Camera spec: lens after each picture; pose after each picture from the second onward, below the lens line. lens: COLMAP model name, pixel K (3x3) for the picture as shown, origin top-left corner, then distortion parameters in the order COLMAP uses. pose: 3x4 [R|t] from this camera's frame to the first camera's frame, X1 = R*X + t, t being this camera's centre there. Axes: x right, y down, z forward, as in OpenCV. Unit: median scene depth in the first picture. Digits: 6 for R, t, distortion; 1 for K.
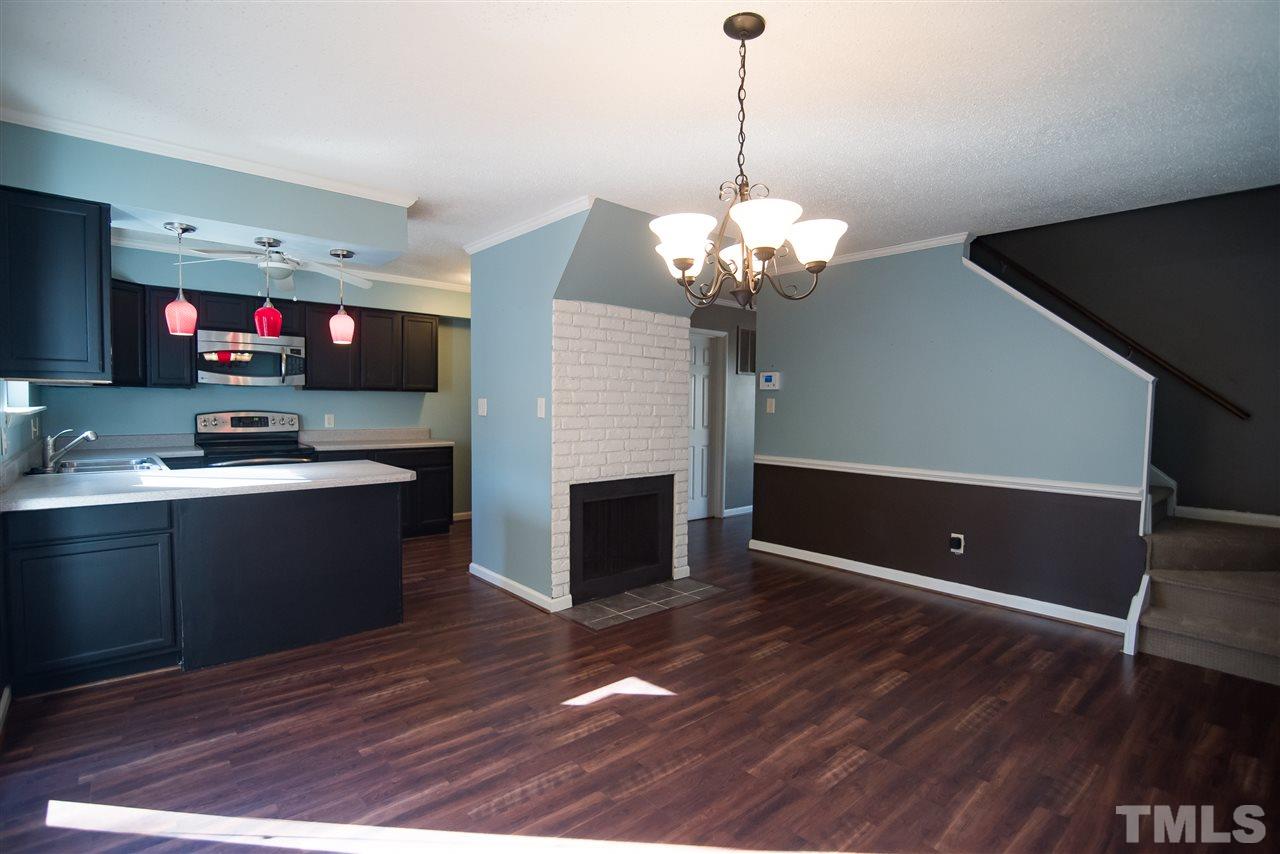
lens RADIAL K [[614.3, 0, 631.4], [0, 614.3, 427.9], [0, 0, 1]] dist [-0.017230, 0.000496]
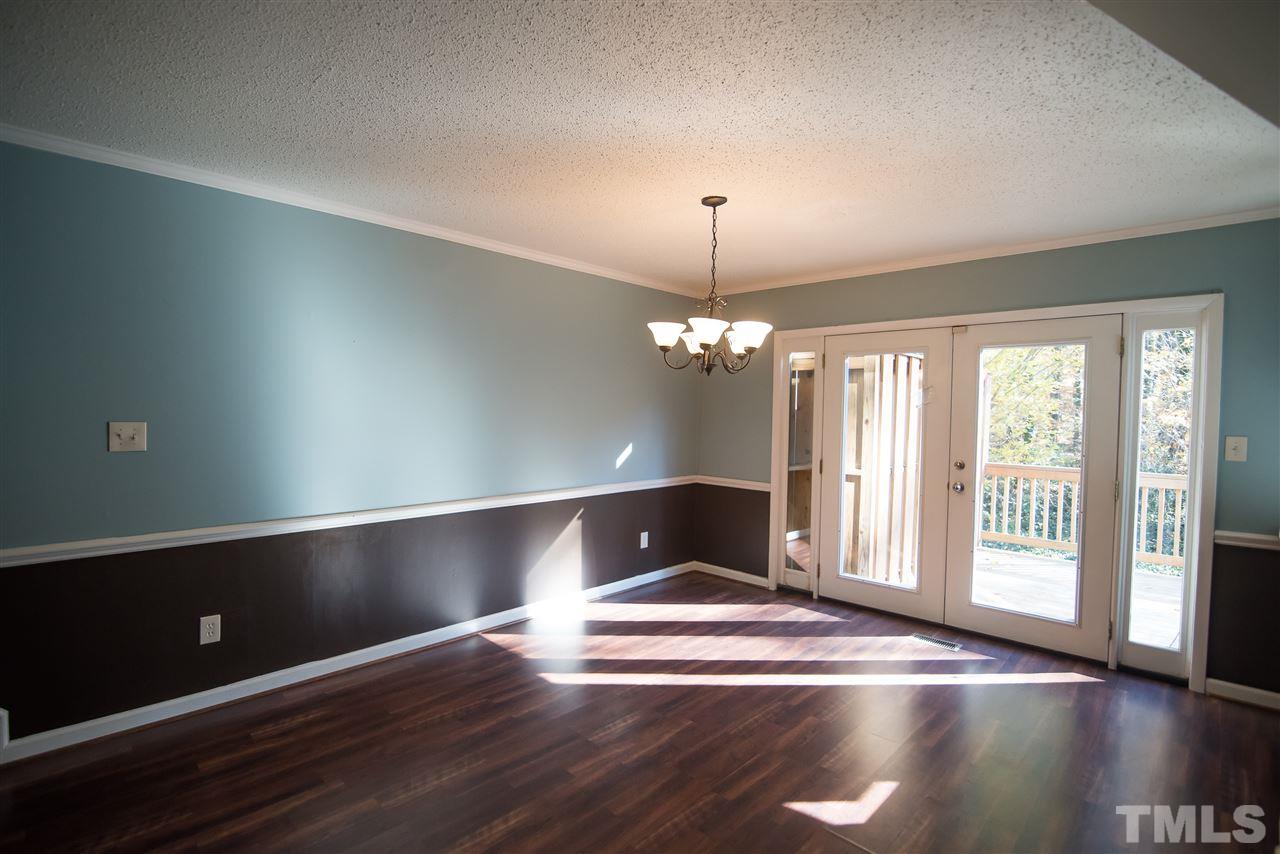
lens RADIAL K [[614.3, 0, 639.1], [0, 614.3, 428.2], [0, 0, 1]] dist [-0.017230, 0.000496]
pose [[-0.995323, -0.025361, -0.093212, 0.249705], [-0.032484, 0.996600, 0.075721, -0.083056], [0.090974, 0.078395, -0.992763, 1.267156]]
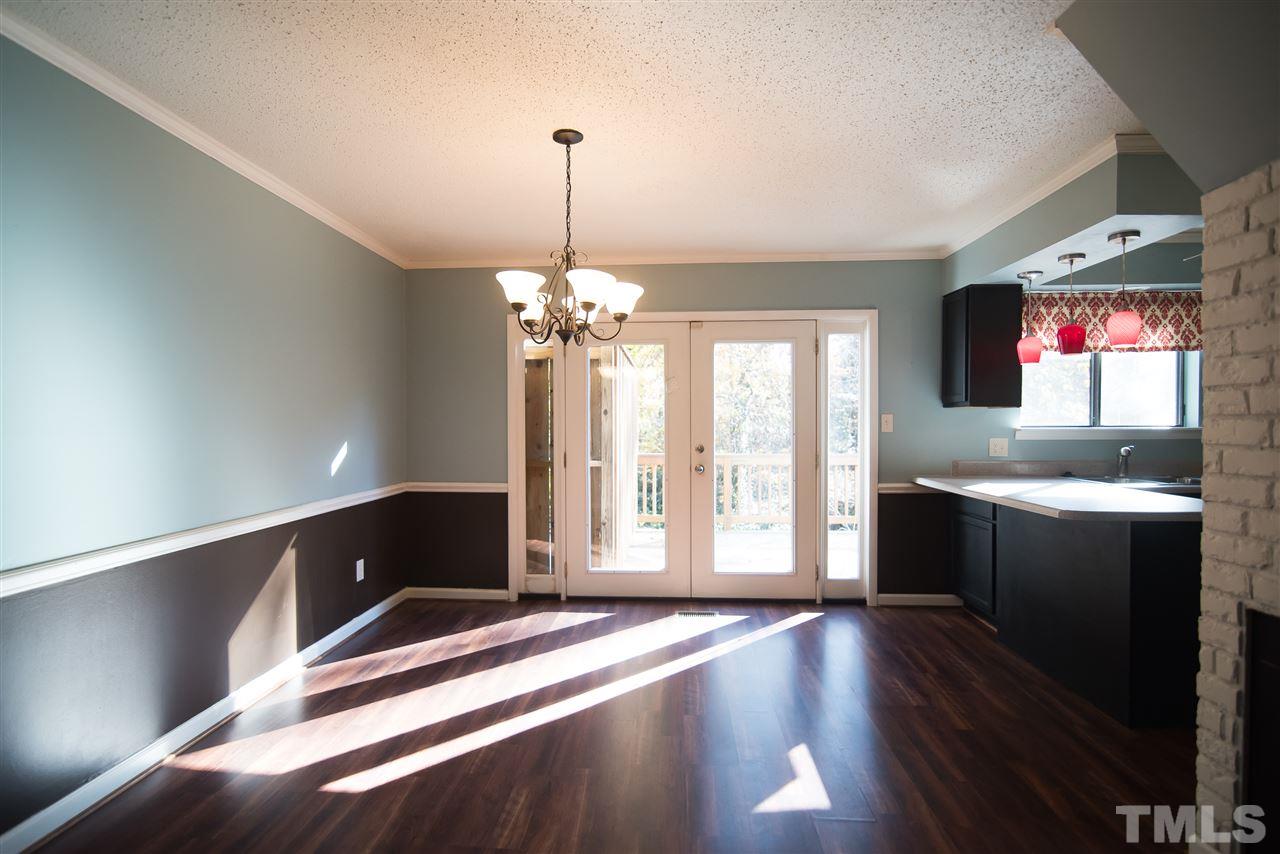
lens RADIAL K [[614.3, 0, 637.3], [0, 614.3, 428.8], [0, 0, 1]] dist [-0.017230, 0.000496]
pose [[-0.704592, -0.004565, -0.709598, 0.500007], [-0.038006, 0.998787, 0.031312, -0.027866], [0.708594, 0.049031, -0.703910, 1.010392]]
